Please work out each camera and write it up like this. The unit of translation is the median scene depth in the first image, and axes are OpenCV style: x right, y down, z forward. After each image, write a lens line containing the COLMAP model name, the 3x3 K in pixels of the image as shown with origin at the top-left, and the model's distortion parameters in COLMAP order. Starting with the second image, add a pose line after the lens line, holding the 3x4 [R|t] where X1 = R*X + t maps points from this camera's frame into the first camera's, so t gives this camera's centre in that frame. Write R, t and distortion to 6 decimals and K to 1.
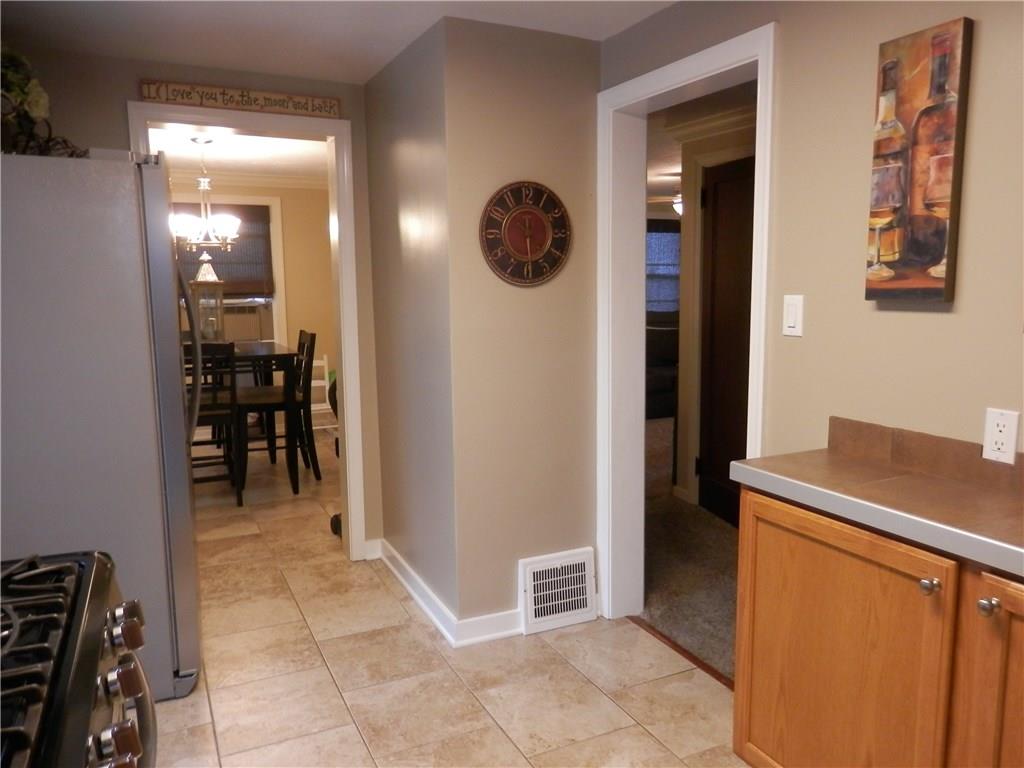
lens RADIAL K [[753.0, 0, 517.5], [0, 753.0, 383.6], [0, 0, 1]] dist [-0.004352, -0.000934]
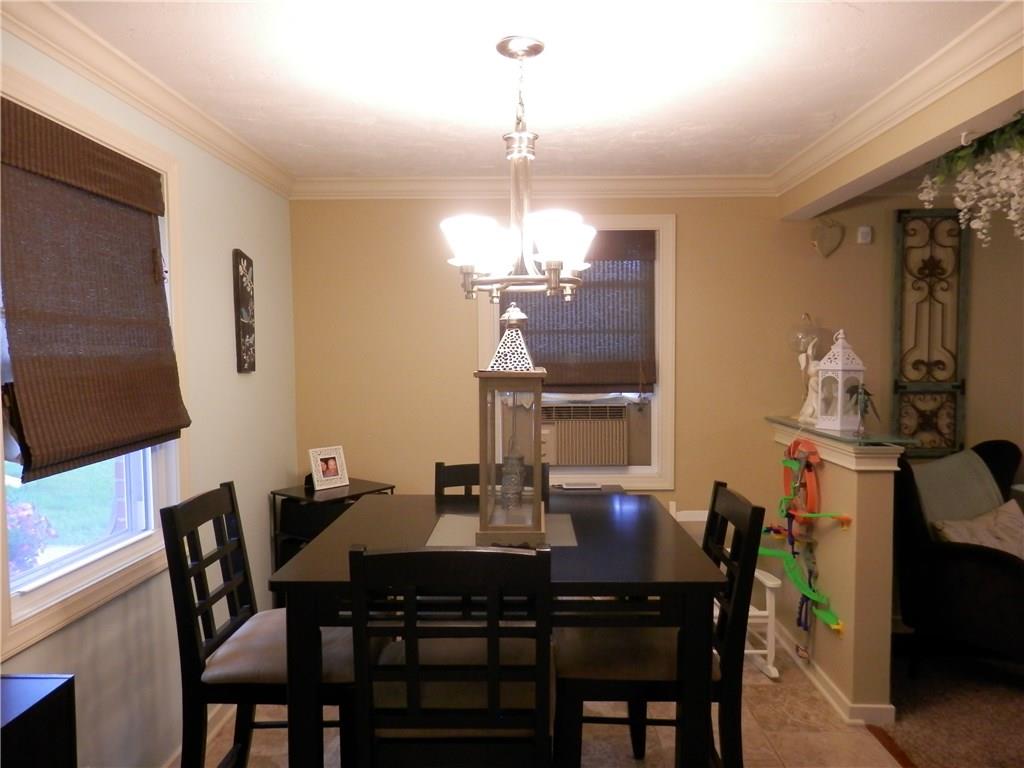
lens RADIAL K [[753.0, 0, 517.5], [0, 753.0, 383.6], [0, 0, 1]] dist [-0.004352, -0.000934]
pose [[0.887291, 0.023181, -0.460627, -0.193673], [-0.066931, 0.994635, -0.078871, -0.086107], [0.456327, 0.100811, 0.884083, 0.566416]]
